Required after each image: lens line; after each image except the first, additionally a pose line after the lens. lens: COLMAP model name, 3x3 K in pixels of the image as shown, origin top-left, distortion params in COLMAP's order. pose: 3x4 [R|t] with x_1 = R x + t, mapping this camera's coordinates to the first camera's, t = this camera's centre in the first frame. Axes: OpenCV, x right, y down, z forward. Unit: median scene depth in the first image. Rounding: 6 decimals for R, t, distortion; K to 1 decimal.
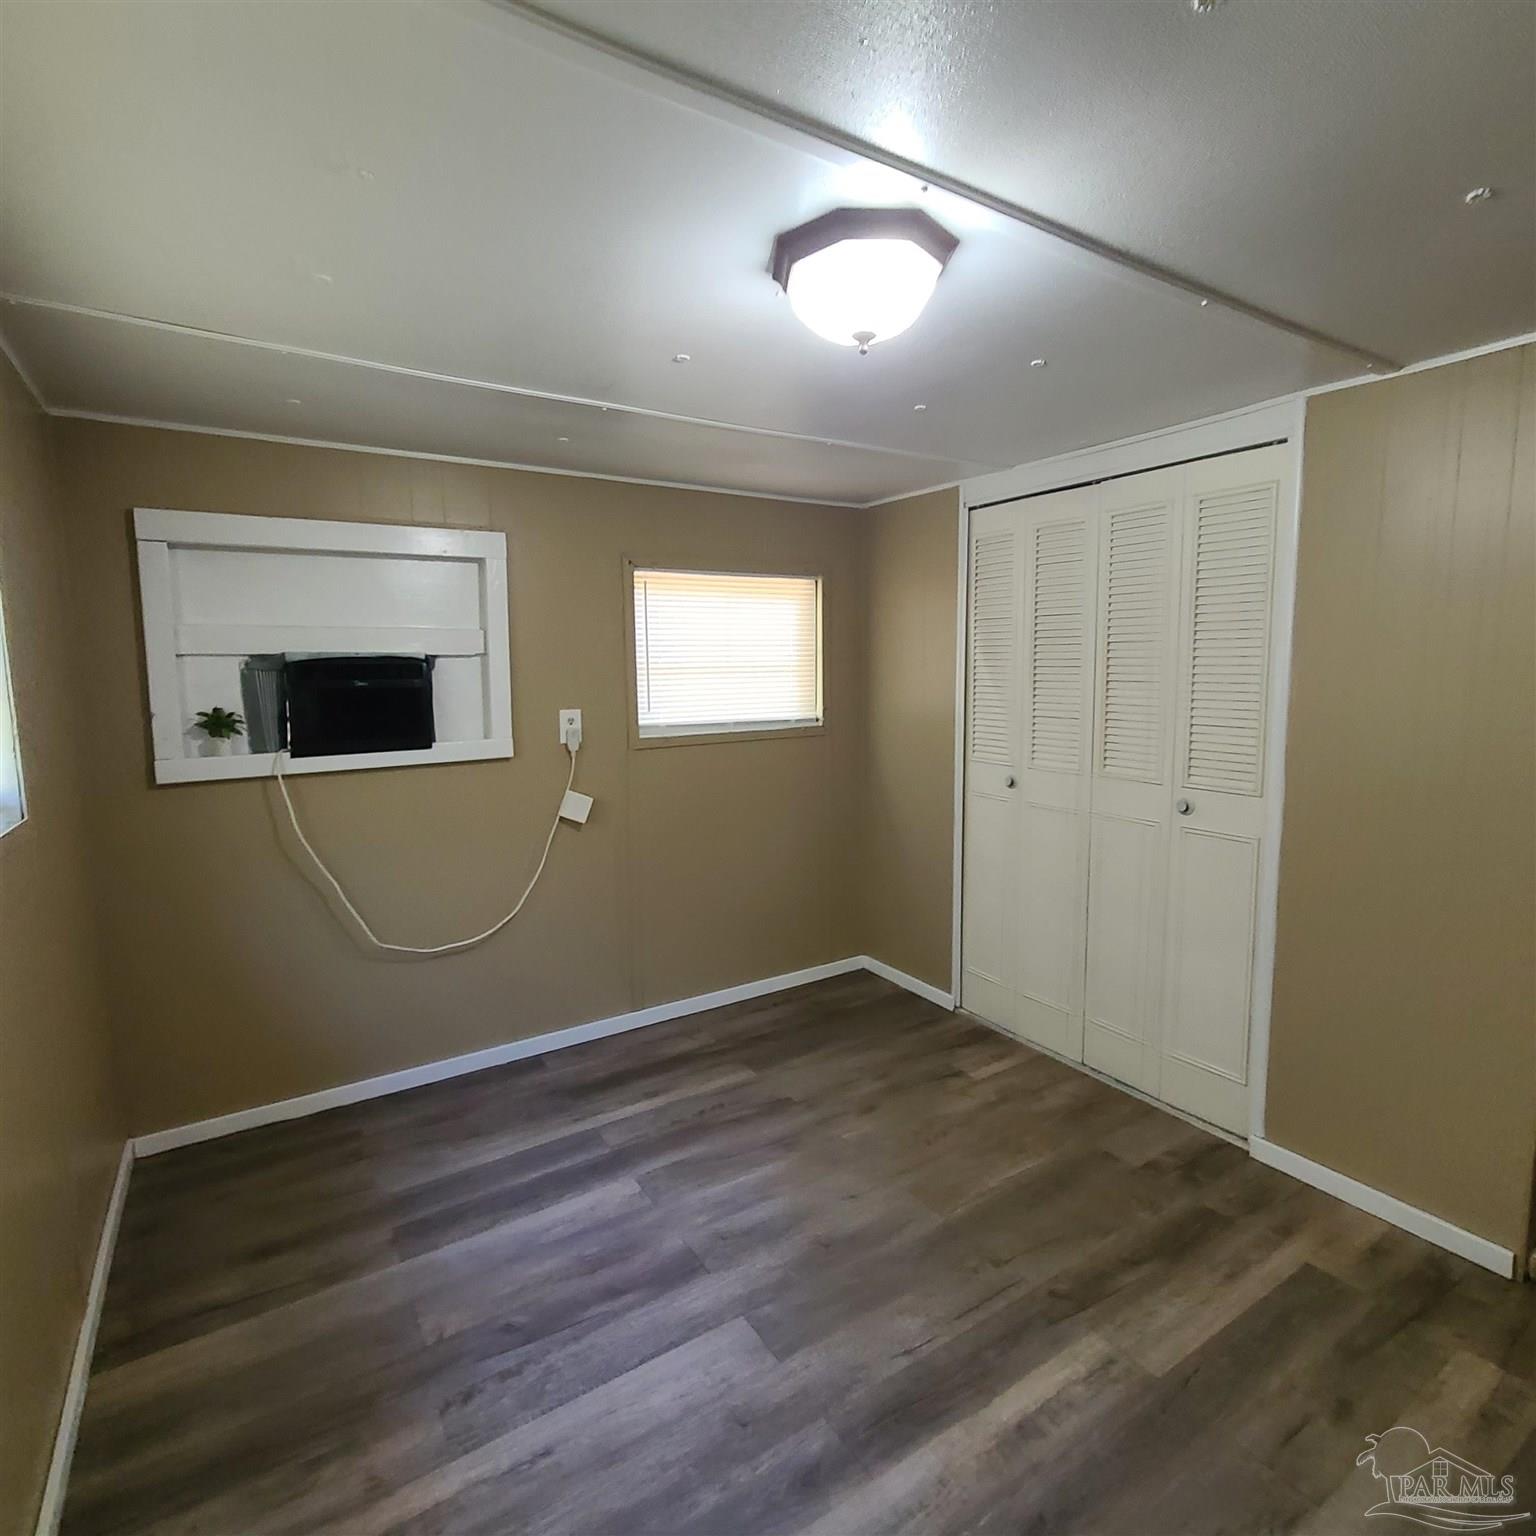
lens RADIAL K [[838.3, 0, 781.9], [0, 838.3, 753.6], [0, 0, 1]] dist [0.000219, -0.000769]
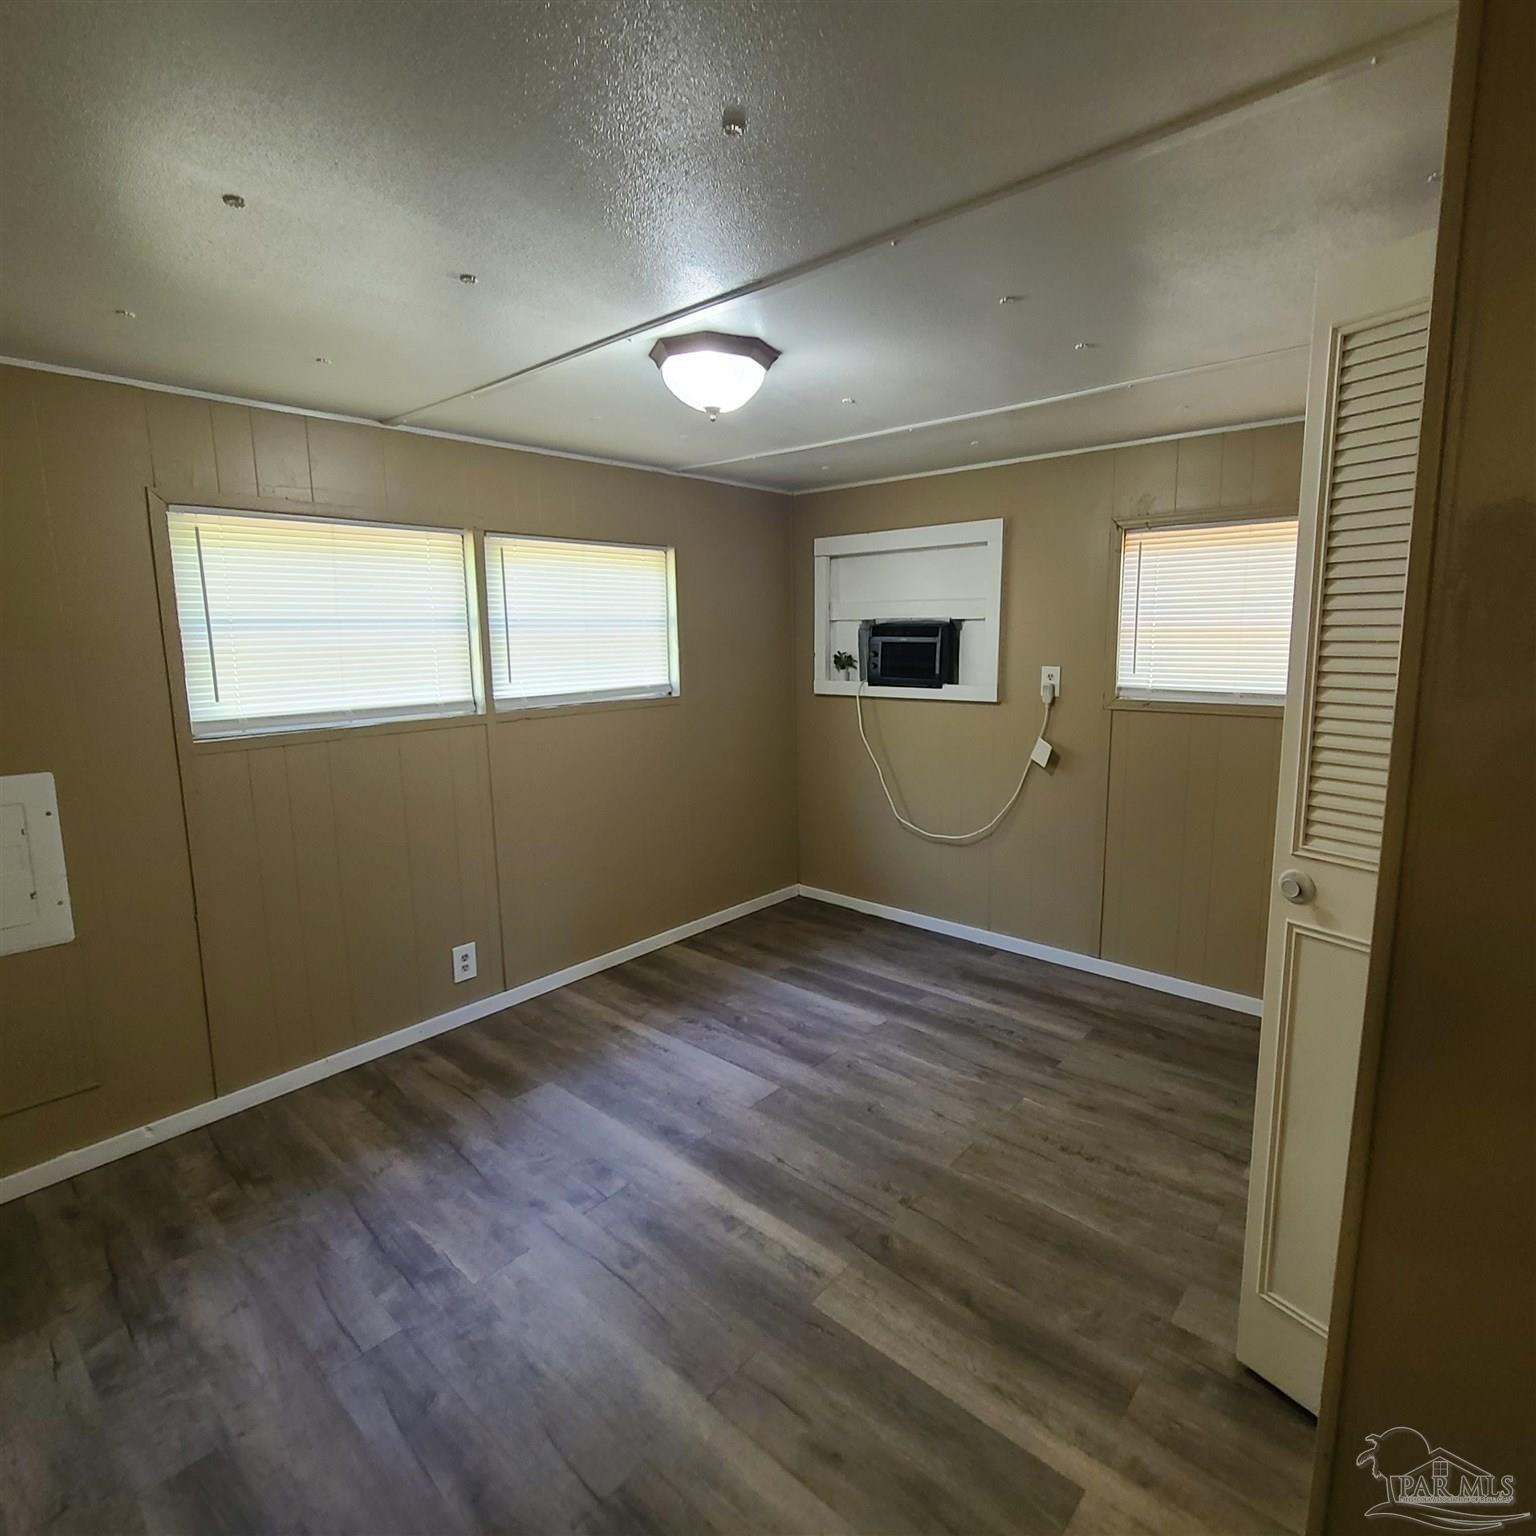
lens RADIAL K [[838.3, 0, 781.9], [0, 838.3, 753.6], [0, 0, 1]] dist [0.000219, -0.000769]
pose [[0.269195, 0.150523, -0.951250, 0.975364], [-0.095813, 0.986997, 0.129065, -0.062689], [0.958308, 0.056399, 0.280117, 0.448137]]
